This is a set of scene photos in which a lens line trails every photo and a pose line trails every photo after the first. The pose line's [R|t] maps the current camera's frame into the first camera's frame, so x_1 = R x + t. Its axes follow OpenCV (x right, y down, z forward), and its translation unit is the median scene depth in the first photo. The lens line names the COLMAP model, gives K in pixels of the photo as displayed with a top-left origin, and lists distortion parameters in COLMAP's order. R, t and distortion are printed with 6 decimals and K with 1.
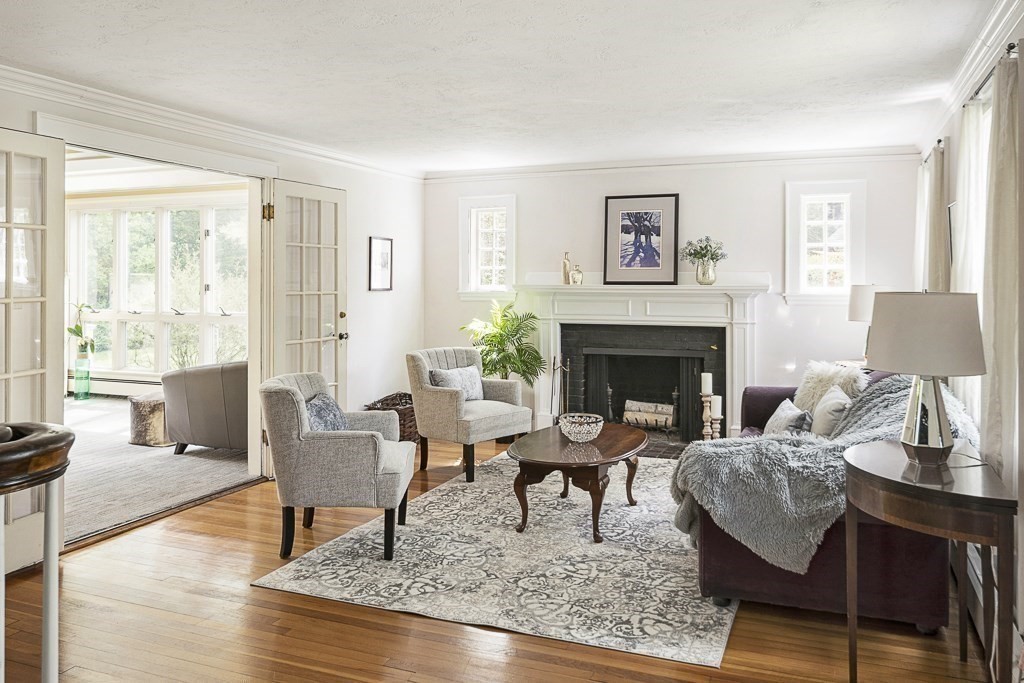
lens RADIAL K [[775.1, 0, 514.1], [0, 775.1, 285.5], [0, 0, 1]] dist [0.000460, 0.008341]
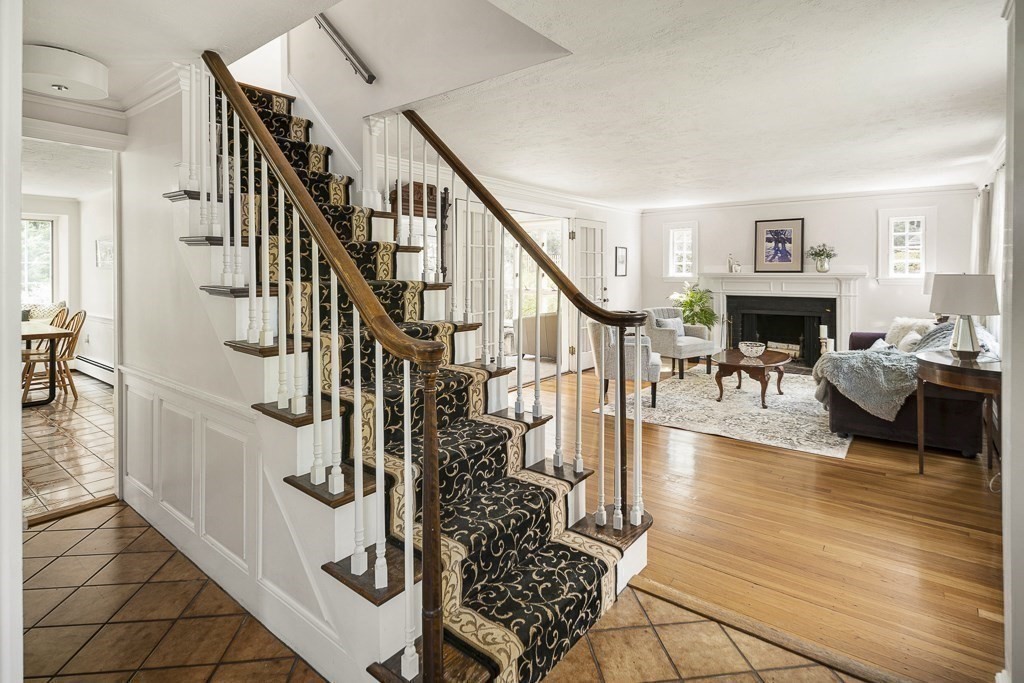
lens RADIAL K [[513.8, 0, 510.9], [0, 513.8, 276.5], [0, 0, 1]] dist [0.001028, -0.000699]
pose [[0.962028, 0.000415, -0.272951, -0.100925], [0.000371, 0.999996, 0.002827, 0.004464], [0.272951, -0.002821, 0.962024, -0.258269]]
